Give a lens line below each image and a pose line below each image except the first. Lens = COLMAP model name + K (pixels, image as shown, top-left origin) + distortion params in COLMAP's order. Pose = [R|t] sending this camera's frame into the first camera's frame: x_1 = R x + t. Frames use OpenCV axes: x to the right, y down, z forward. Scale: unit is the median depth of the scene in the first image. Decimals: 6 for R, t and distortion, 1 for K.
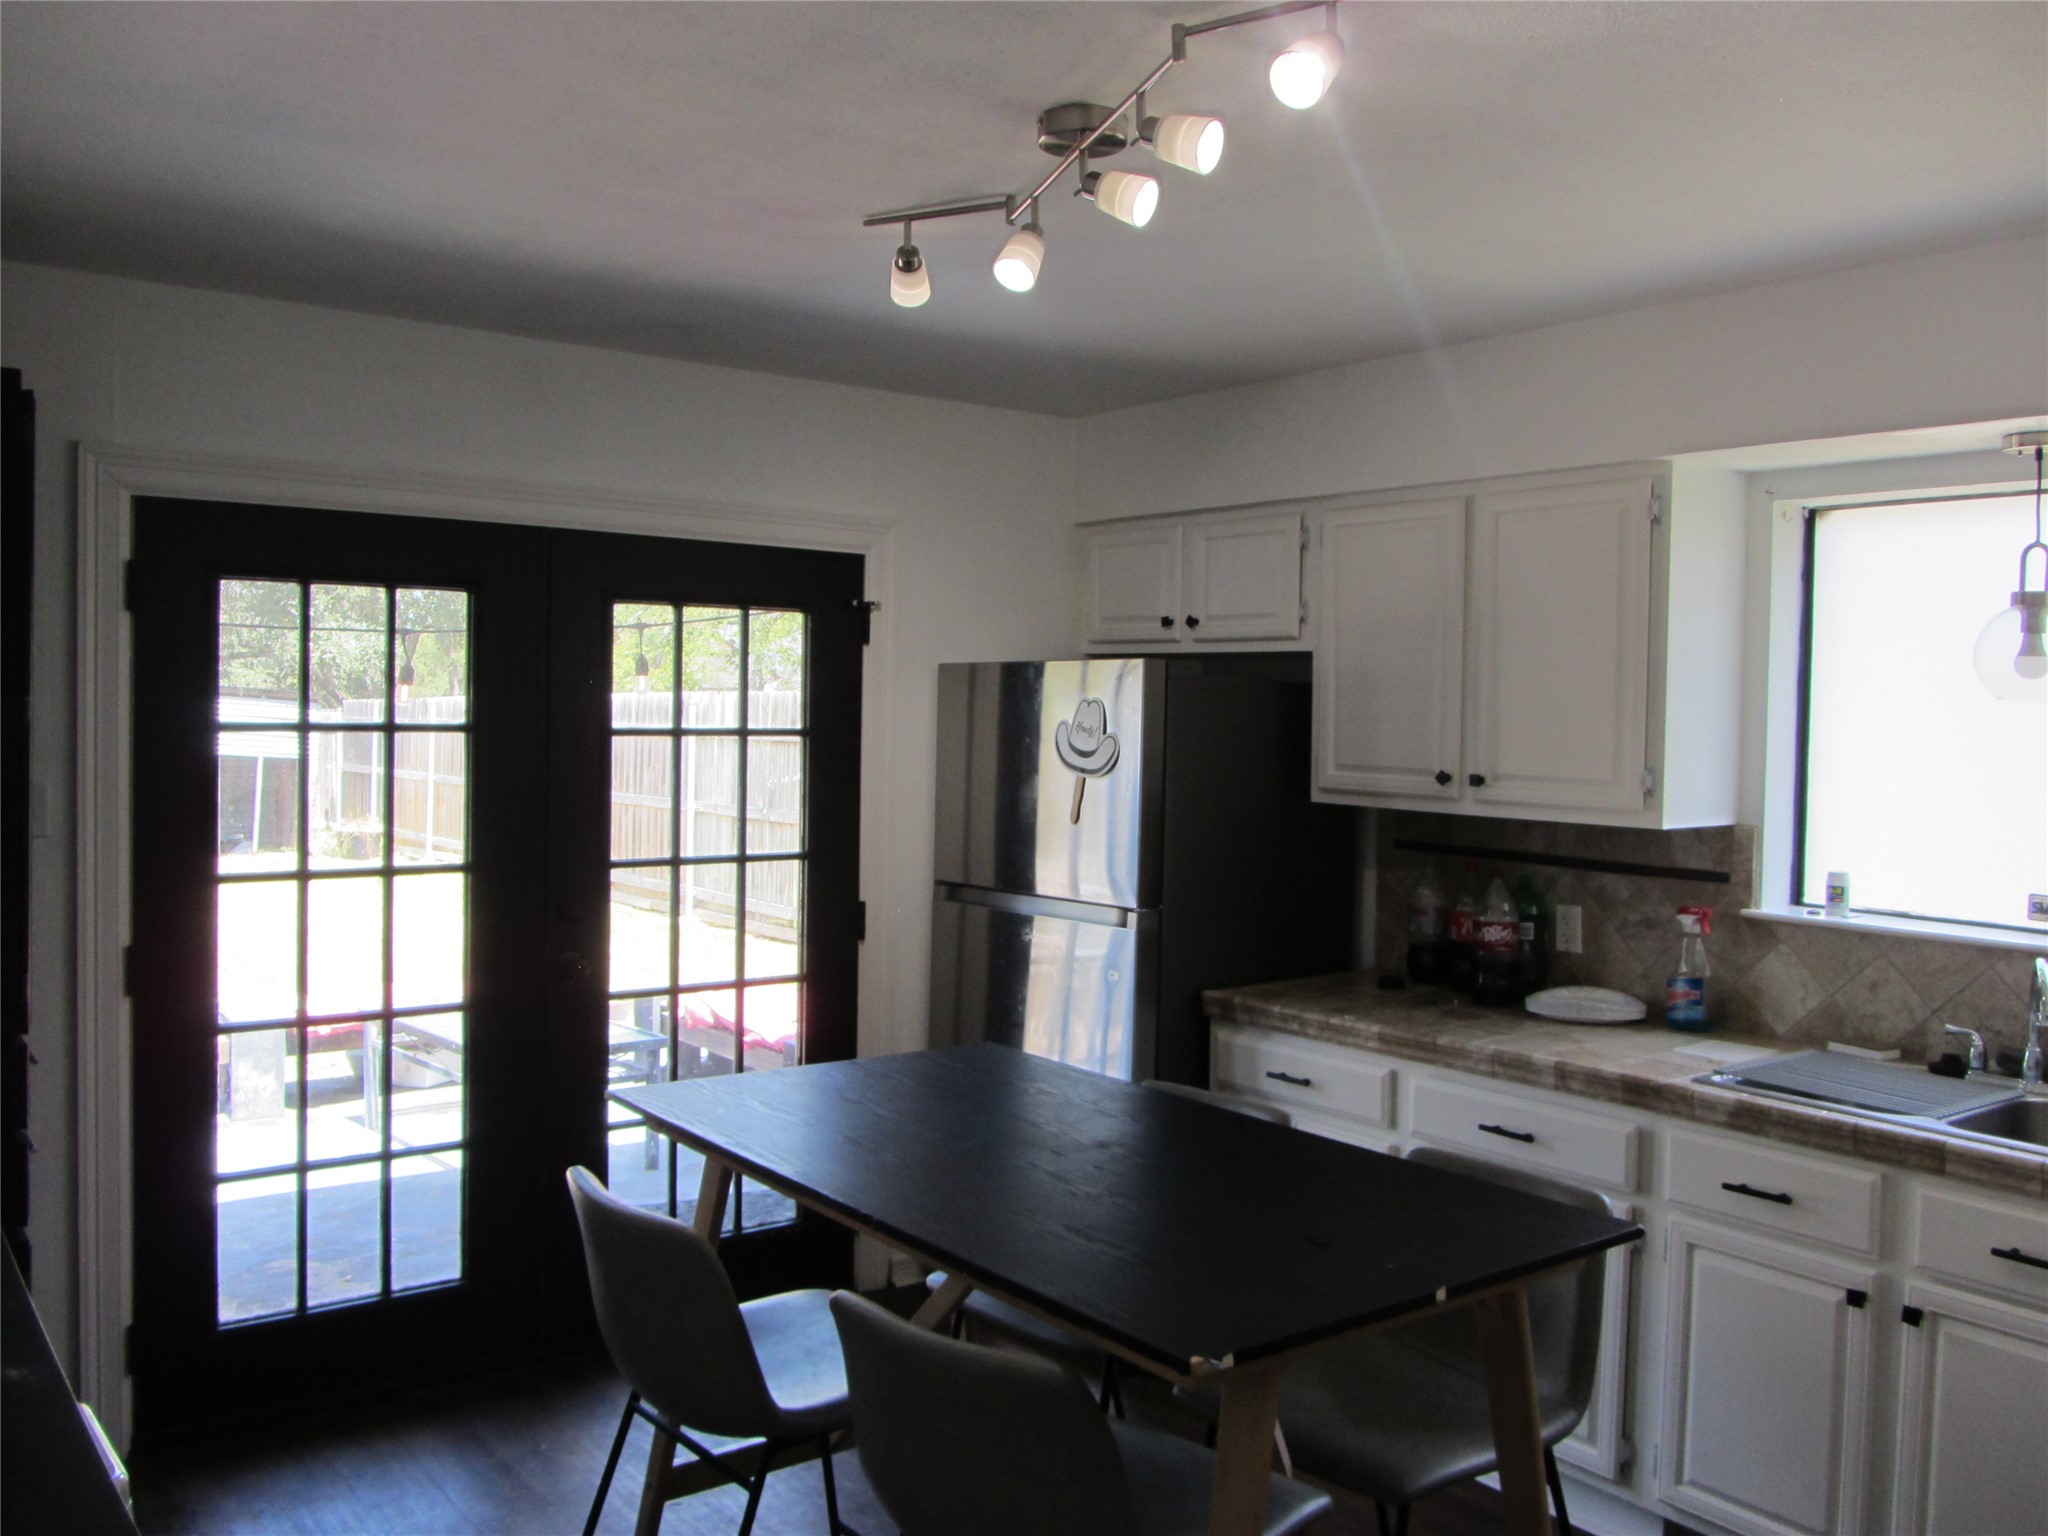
lens RADIAL K [[1757.8, 0, 1030.1], [0, 1757.8, 794.3], [0, 0, 1]] dist [-0.075001, -0.001180]
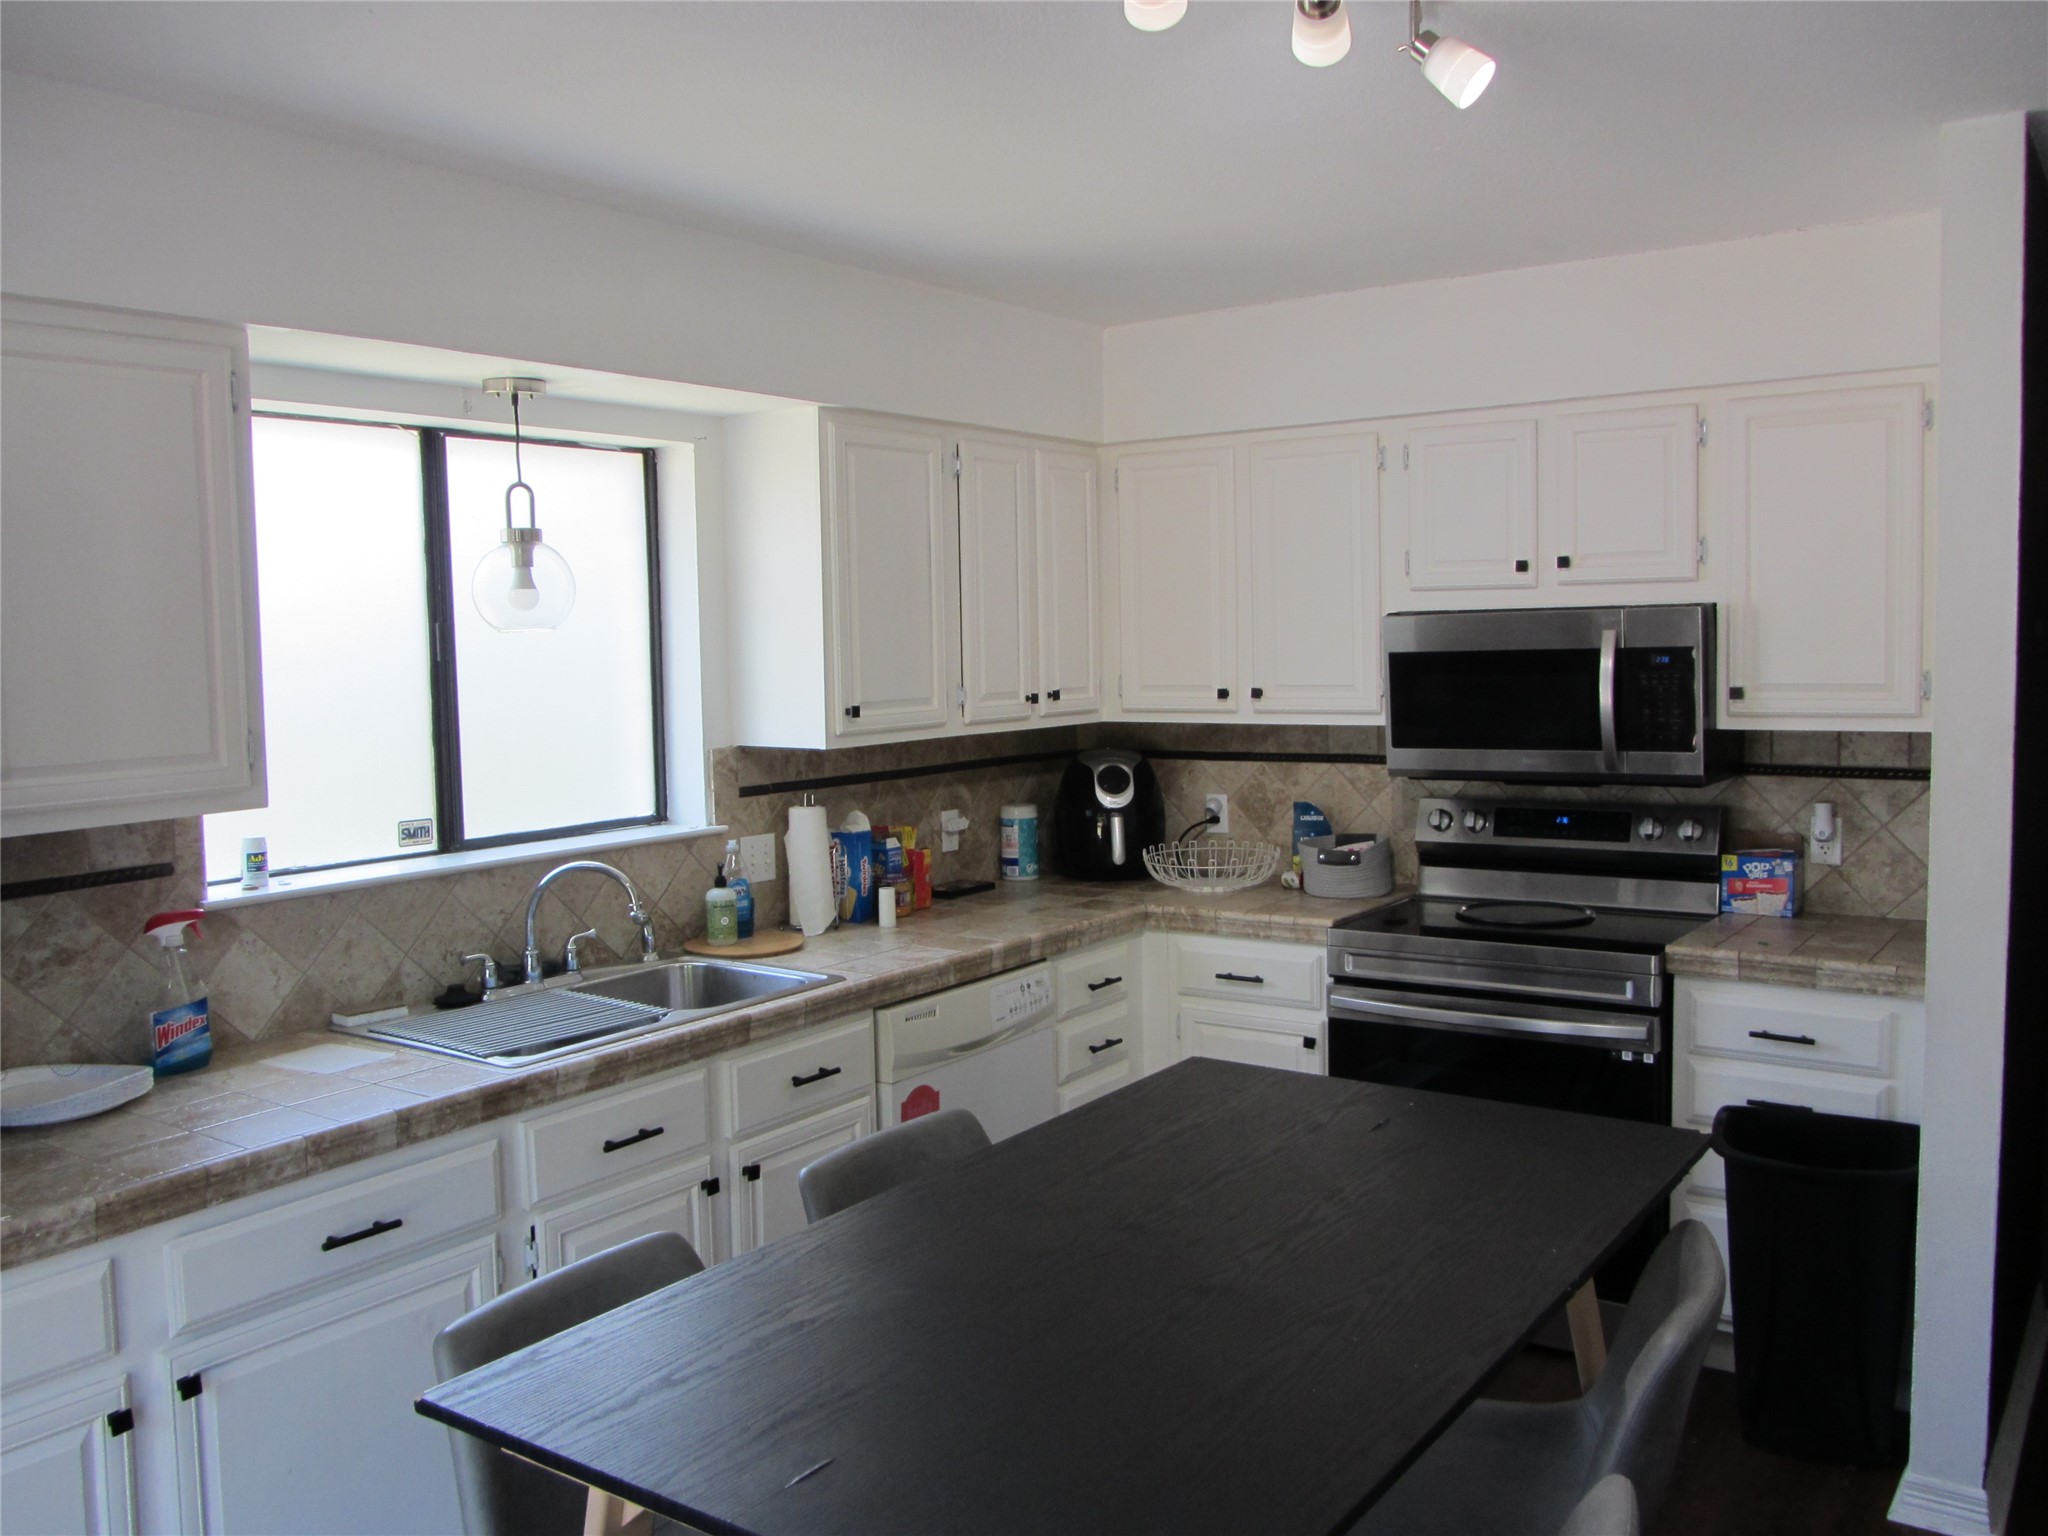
lens RADIAL K [[1707.3, 0, 850.6], [0, 1707.3, 765.7], [0, 0, 1]] dist [0.002868, 0.001605]
pose [[-0.254219, -0.082143, 0.963652, -0.440571], [0.077169, 0.991487, 0.104874, -0.058539], [-0.964063, 0.101025, -0.245716, 0.934668]]
